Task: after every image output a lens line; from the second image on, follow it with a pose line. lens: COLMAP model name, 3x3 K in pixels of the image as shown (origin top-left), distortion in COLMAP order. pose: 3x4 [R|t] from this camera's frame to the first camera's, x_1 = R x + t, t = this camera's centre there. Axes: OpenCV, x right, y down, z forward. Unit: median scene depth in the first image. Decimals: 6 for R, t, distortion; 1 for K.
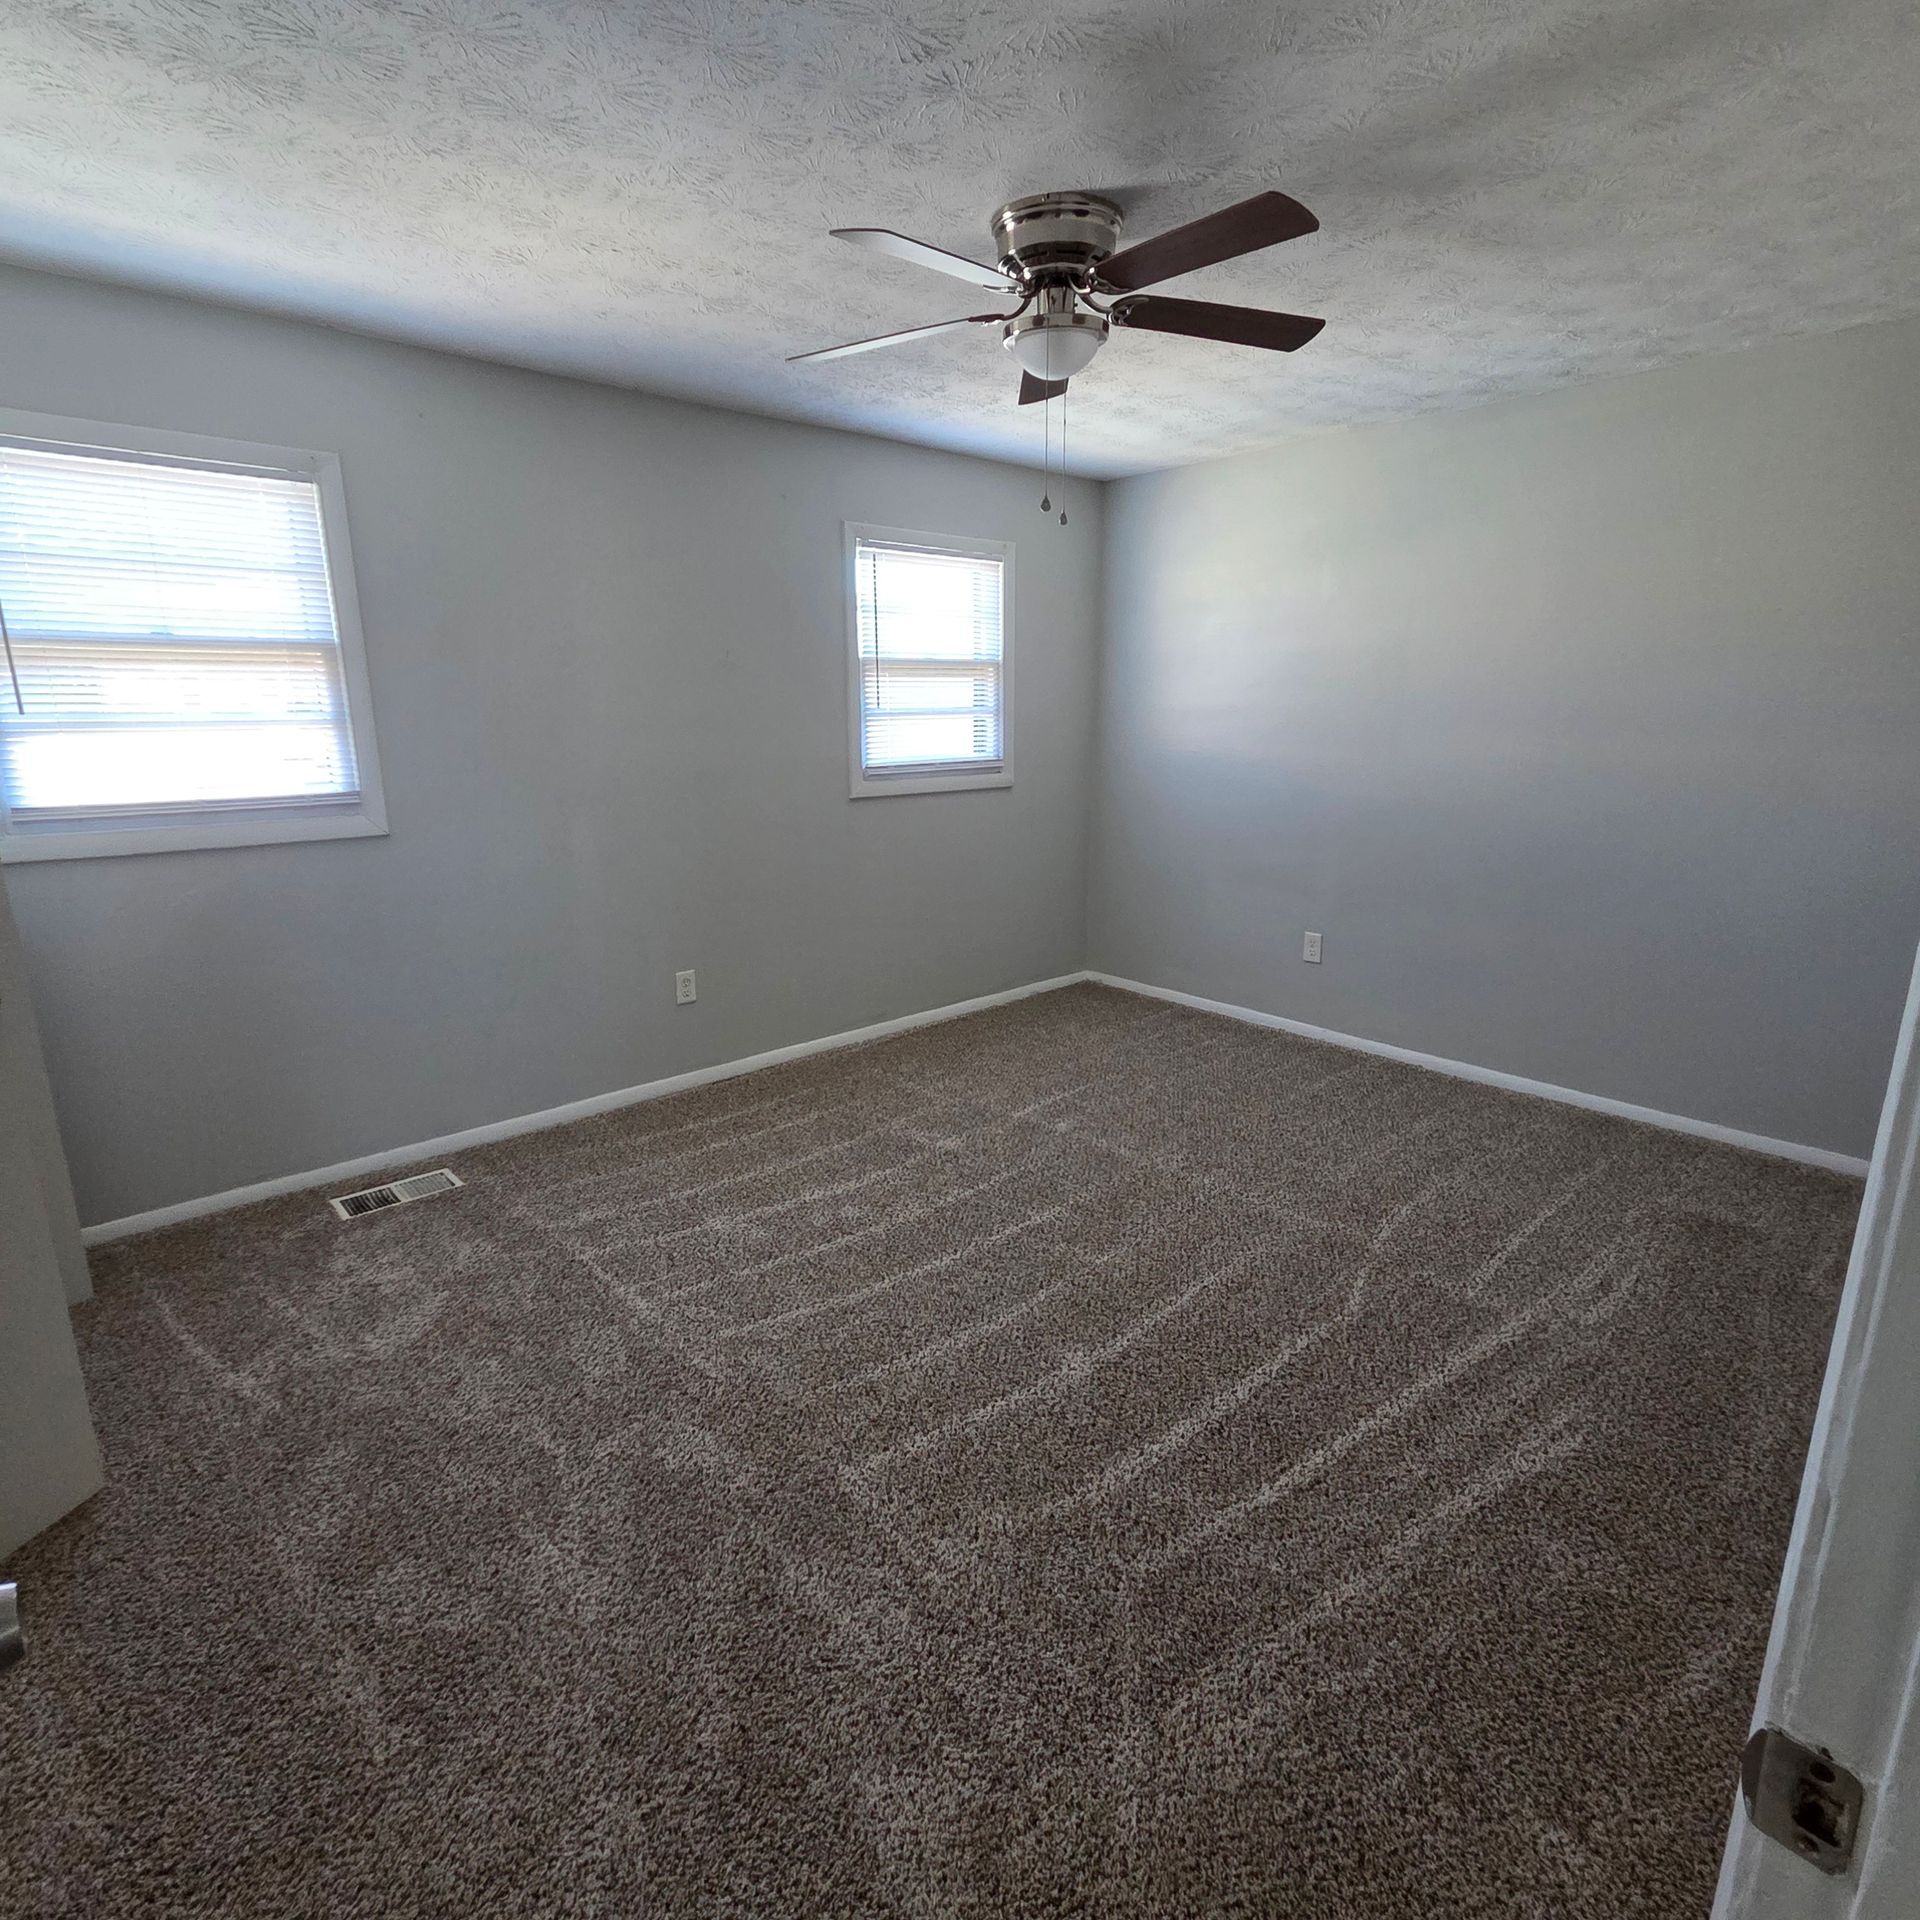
lens RADIAL K [[1044.4, 0, 937.4], [0, 1044.4, 951.2], [0, 0, 1]] dist [0.005766, 0.002623]
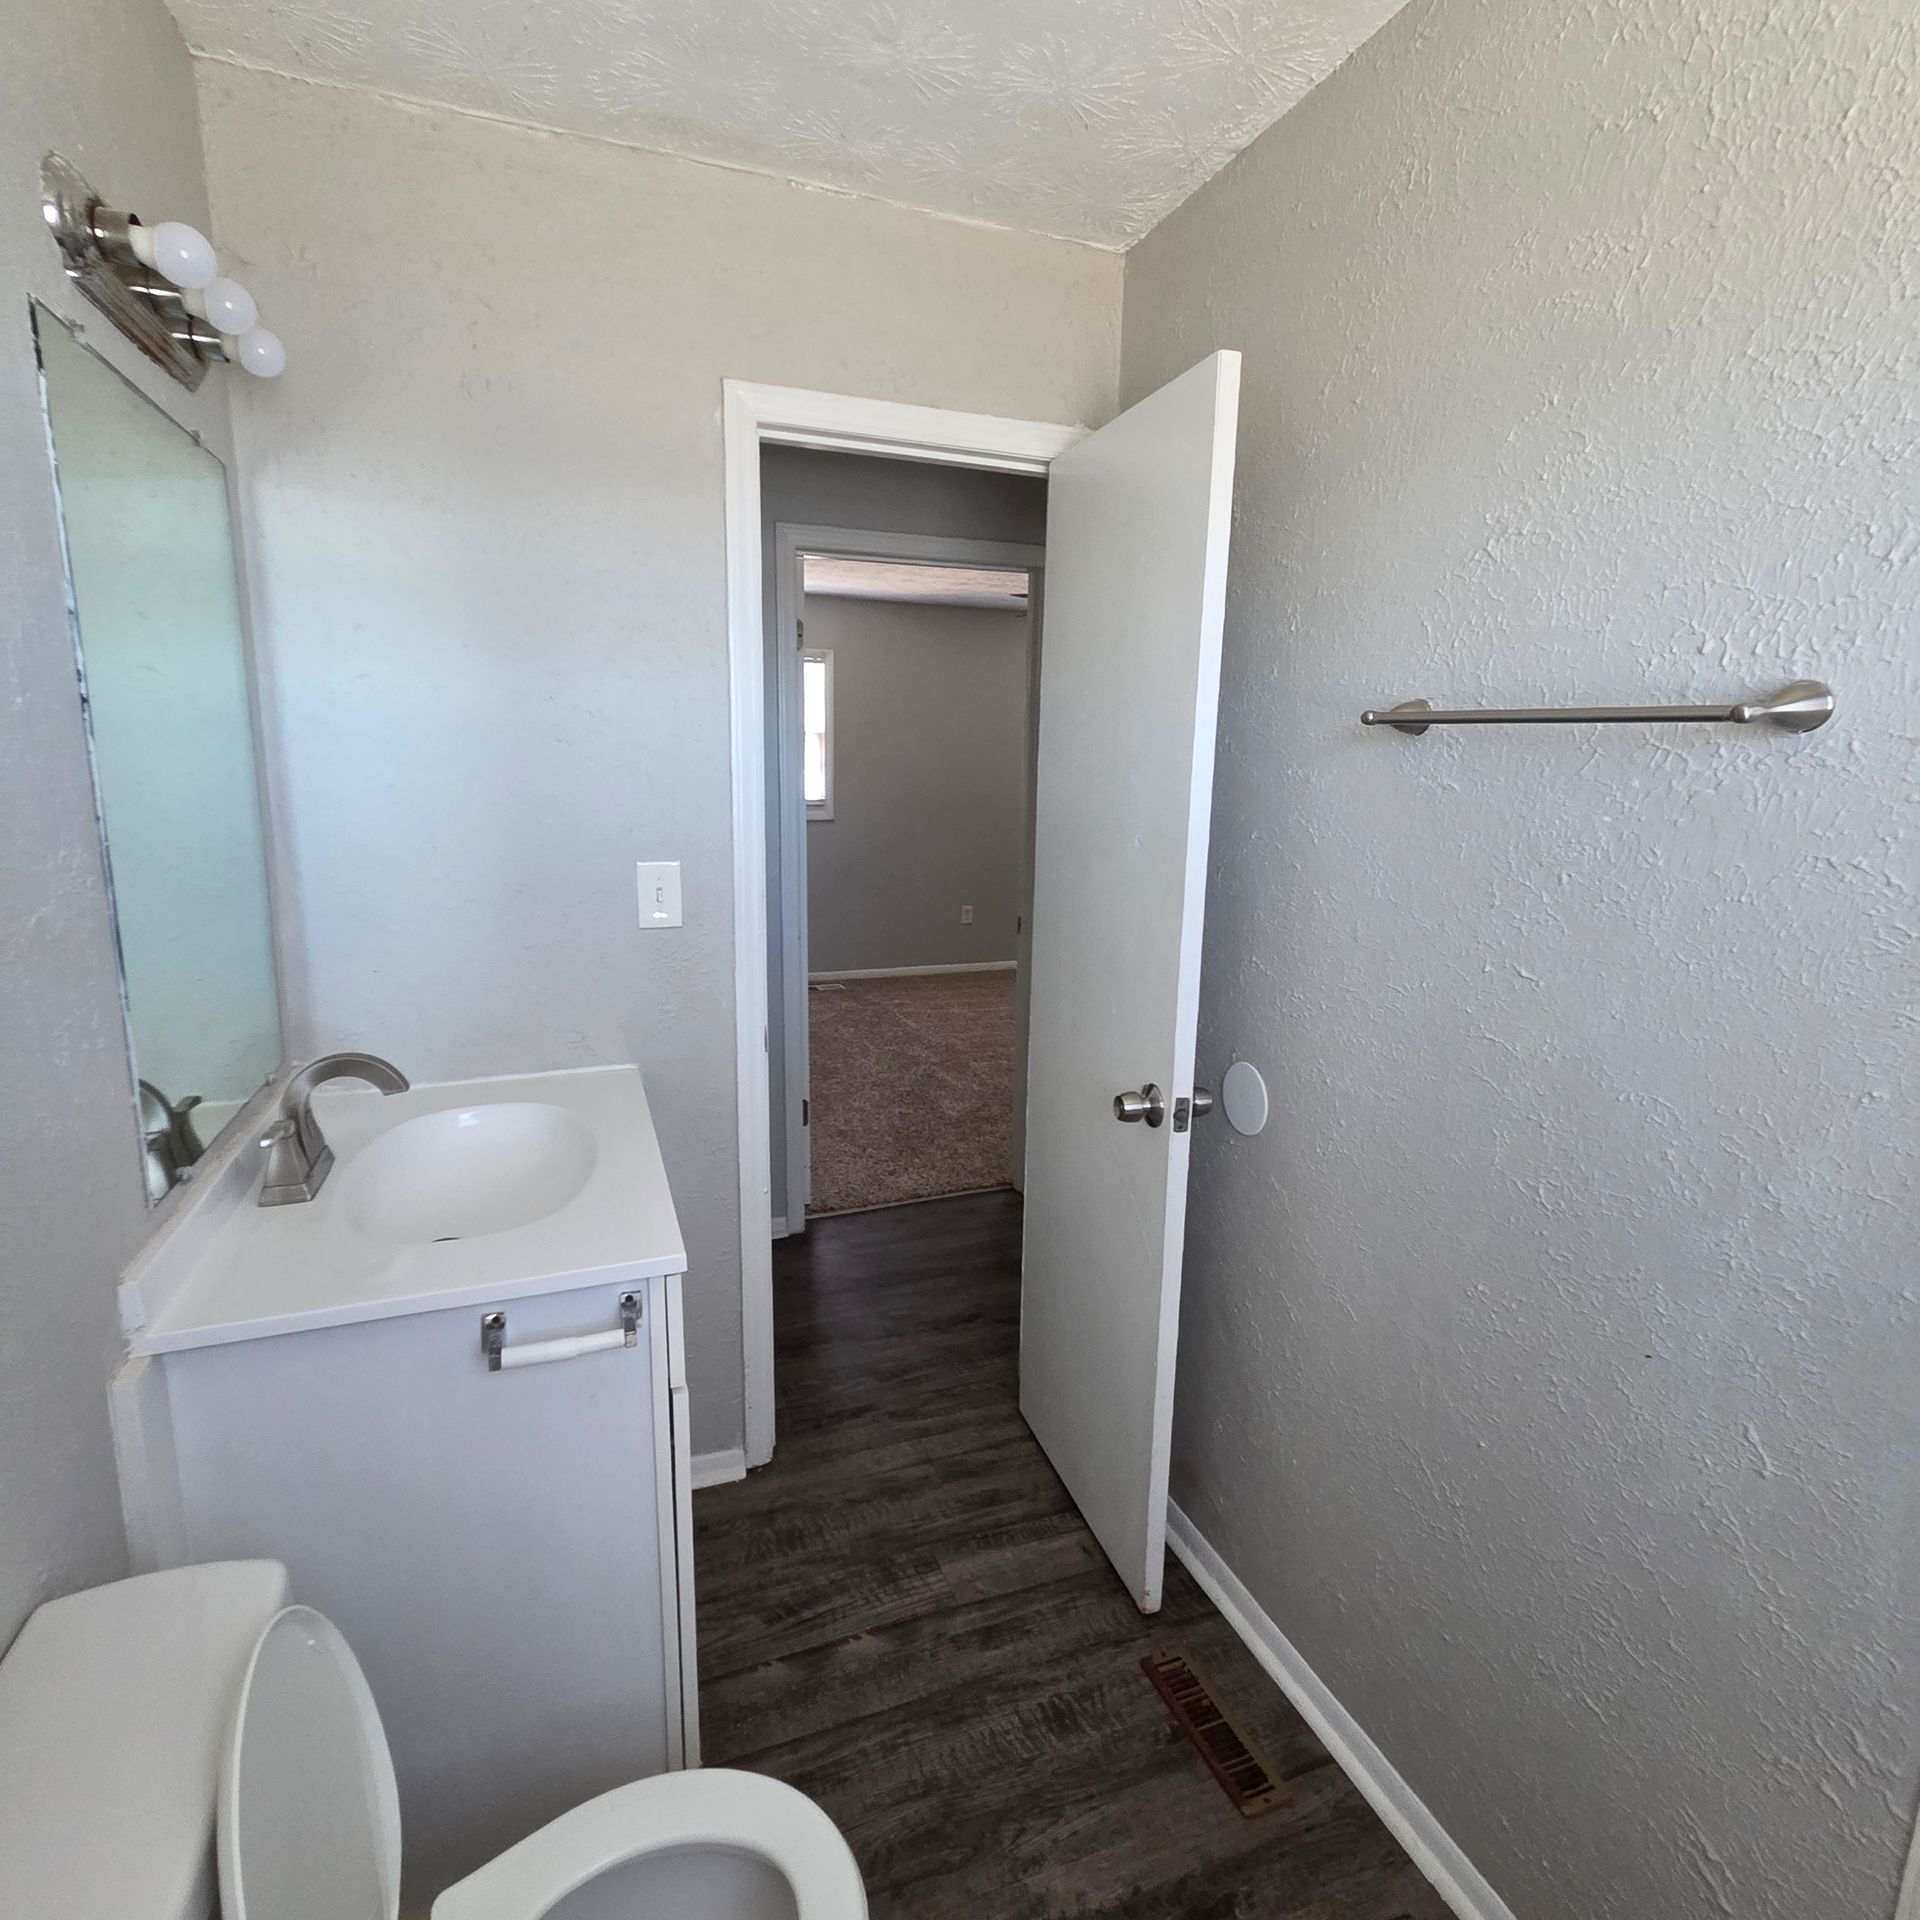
lens RADIAL K [[1044.4, 0, 937.4], [0, 1044.4, 951.2], [0, 0, 1]] dist [0.005766, 0.002623]
pose [[0.934078, 0.092415, -0.344901, 0.585929], [-0.108893, 0.993640, -0.028668, 0.262879], [0.340058, 0.064336, 0.938201, -1.227225]]
